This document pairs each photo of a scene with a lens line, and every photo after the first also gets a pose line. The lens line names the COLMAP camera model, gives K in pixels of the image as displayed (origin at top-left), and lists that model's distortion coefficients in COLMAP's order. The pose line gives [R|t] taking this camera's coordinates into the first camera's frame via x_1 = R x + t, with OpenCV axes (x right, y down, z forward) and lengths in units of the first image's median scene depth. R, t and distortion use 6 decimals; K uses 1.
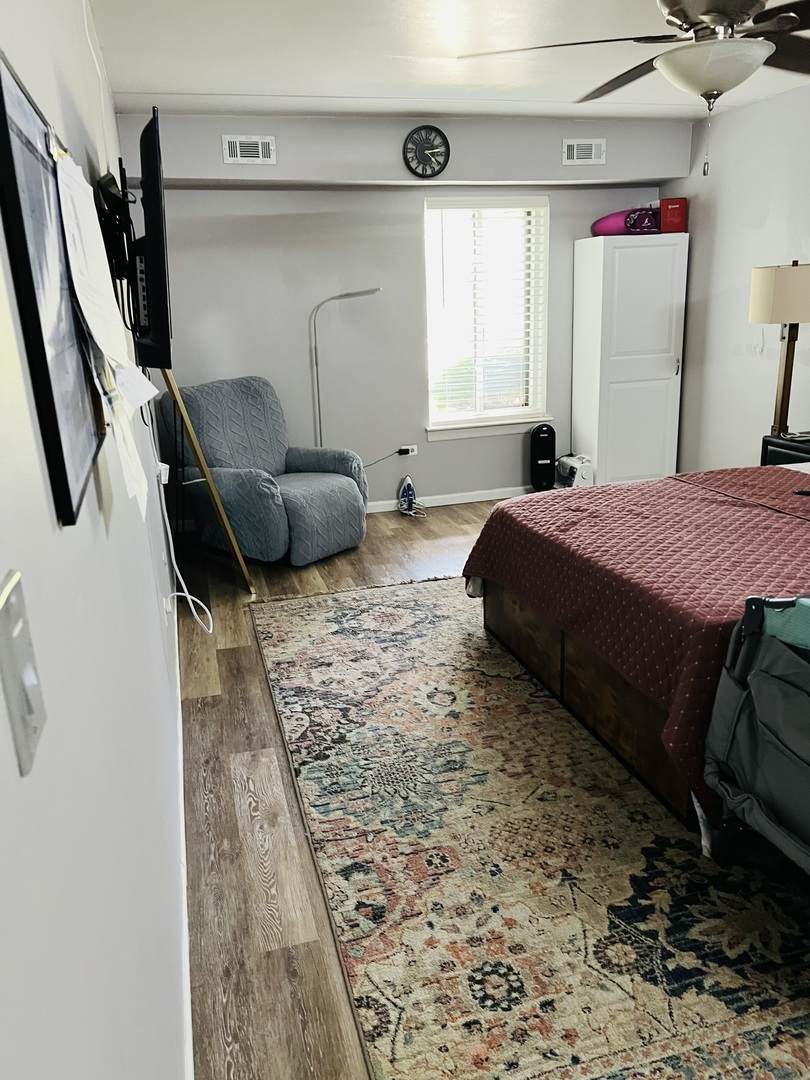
lens RADIAL K [[825.0, 0, 405.0], [0, 825.0, 540.0], [0, 0, 1]] dist [0.002040, 0.000821]
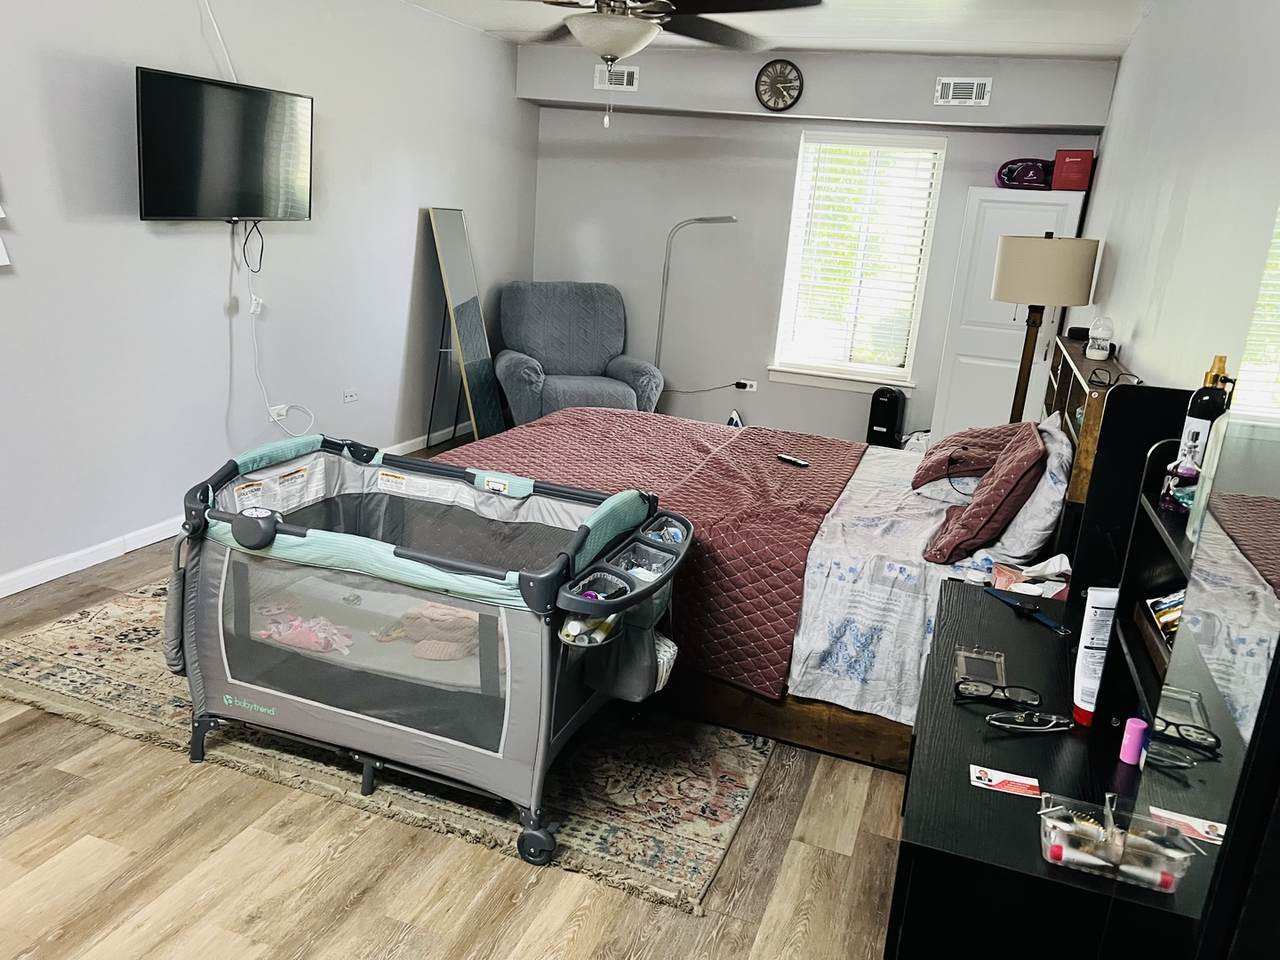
lens RADIAL K [[977.8, 0, 640.0], [0, 977.8, 480.0], [0, 0, 1]] dist [0.002040, 0.000821]
pose [[0.809725, 0.251889, -0.529997, 0.584934], [-0.267918, 0.962245, 0.047998, -0.025071], [0.522078, 0.103131, 0.846640, -0.027850]]
